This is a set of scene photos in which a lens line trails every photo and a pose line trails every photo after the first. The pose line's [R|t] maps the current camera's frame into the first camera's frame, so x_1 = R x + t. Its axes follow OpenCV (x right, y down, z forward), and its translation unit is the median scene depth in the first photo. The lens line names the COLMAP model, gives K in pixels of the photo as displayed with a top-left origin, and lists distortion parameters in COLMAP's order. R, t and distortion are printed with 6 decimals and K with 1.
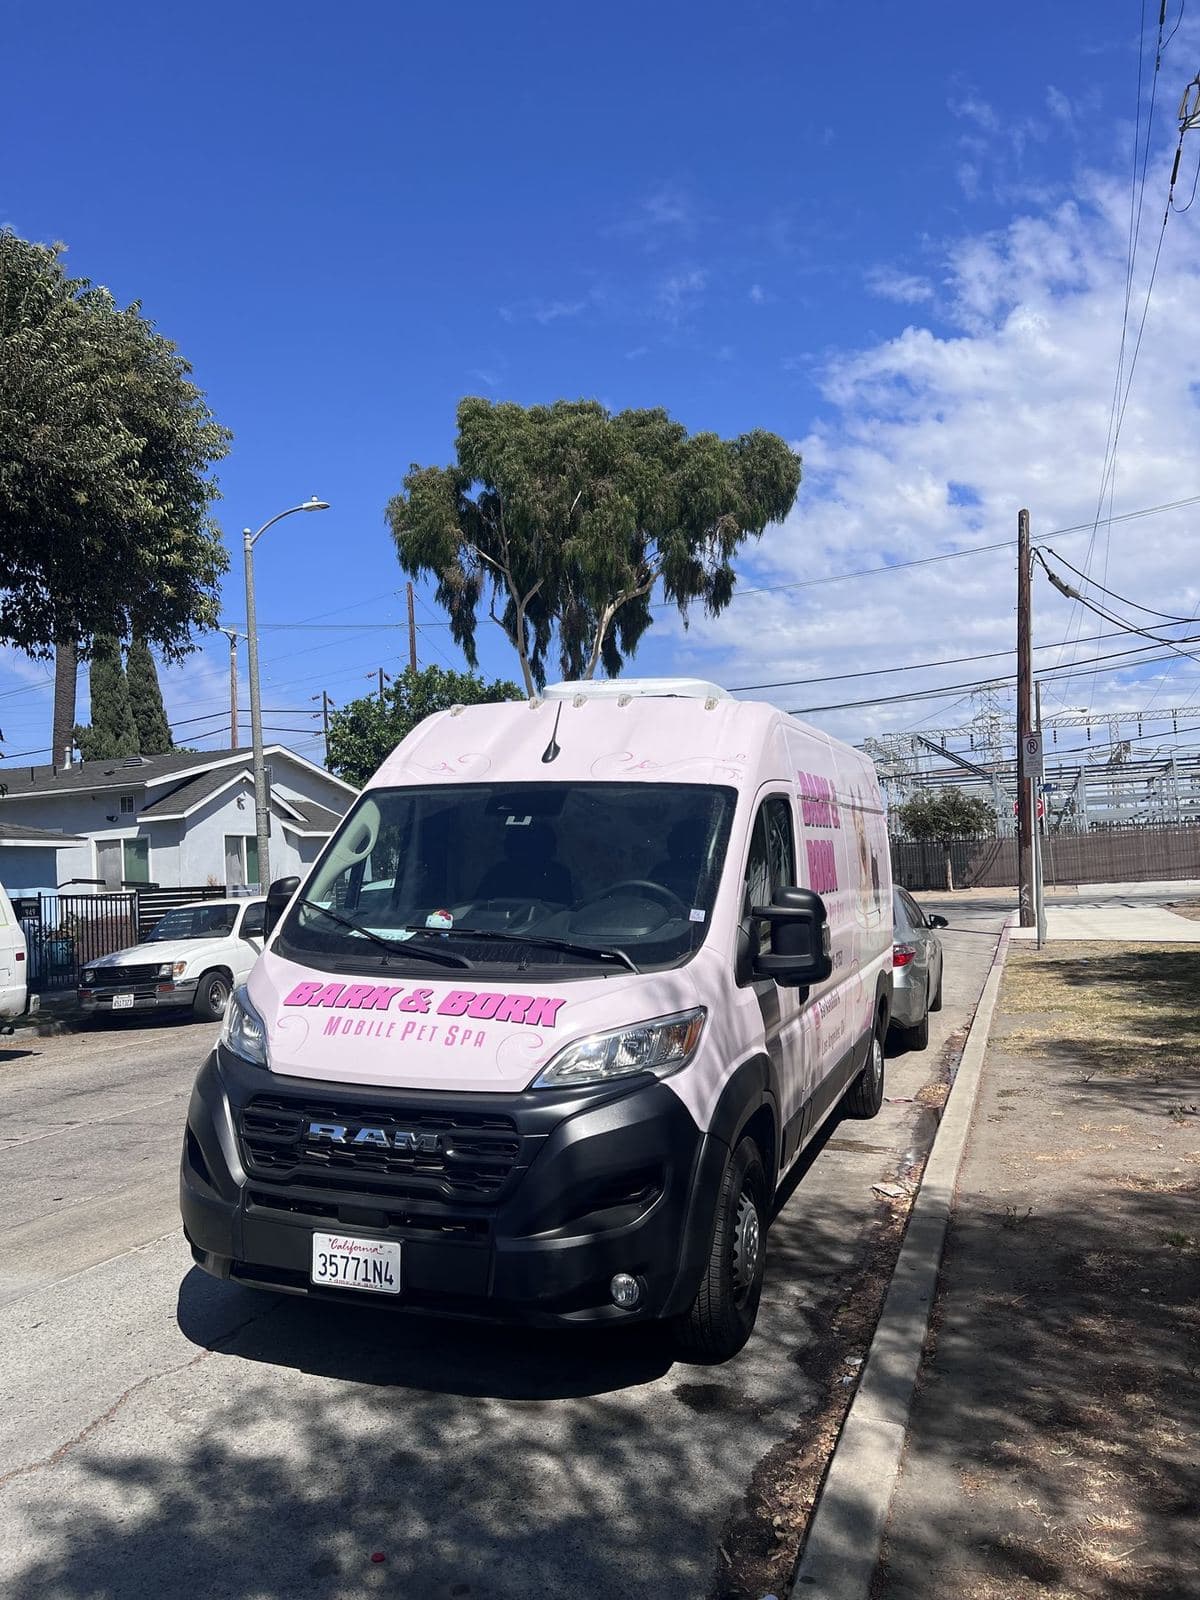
lens RADIAL K [[1195.3, 0, 601.5], [0, 1195.3, 810.9], [0, 0, 1]] dist [0.015126, -0.001819]
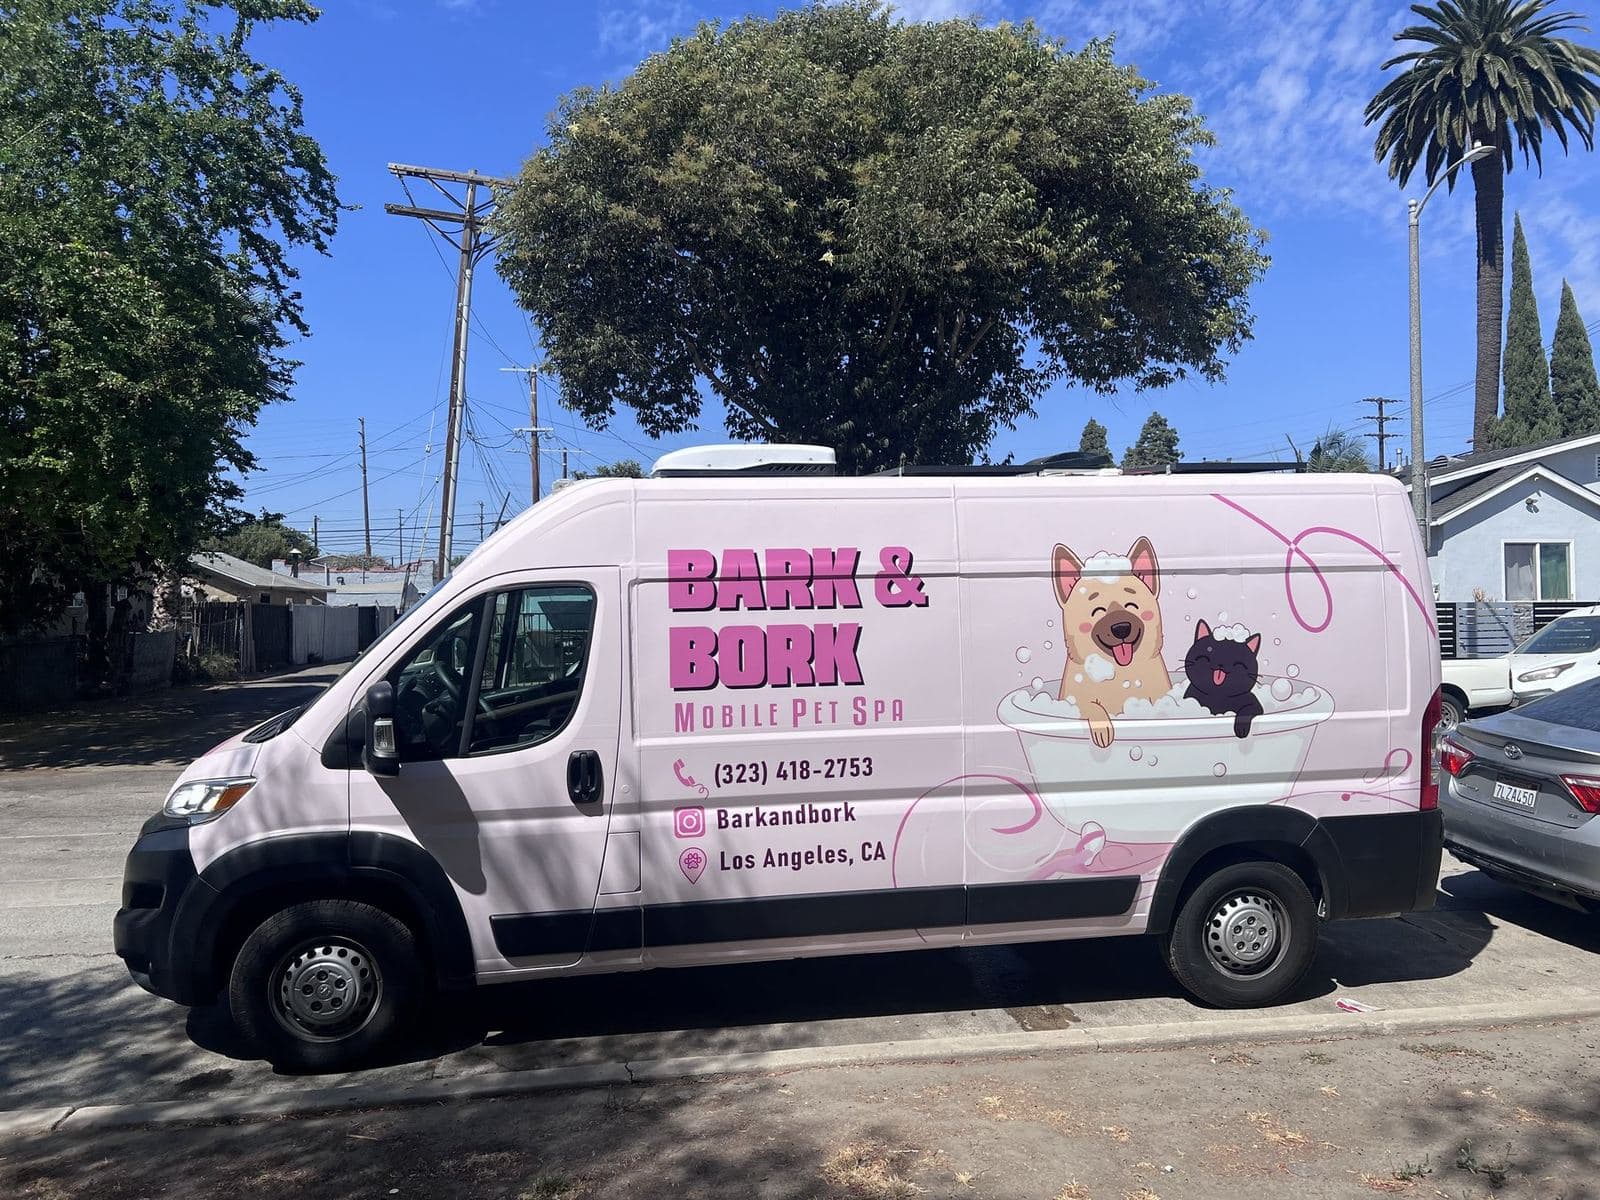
lens RADIAL K [[1195.3, 0, 801.2], [0, 1195.3, 592.3], [0, 0, 1]] dist [0.015126, -0.001819]
pose [[0.505378, 0.035213, -0.862179, 0.694787], [0.029159, 0.997899, 0.057848, -0.036474], [0.862405, -0.054376, 0.503290, 0.440802]]
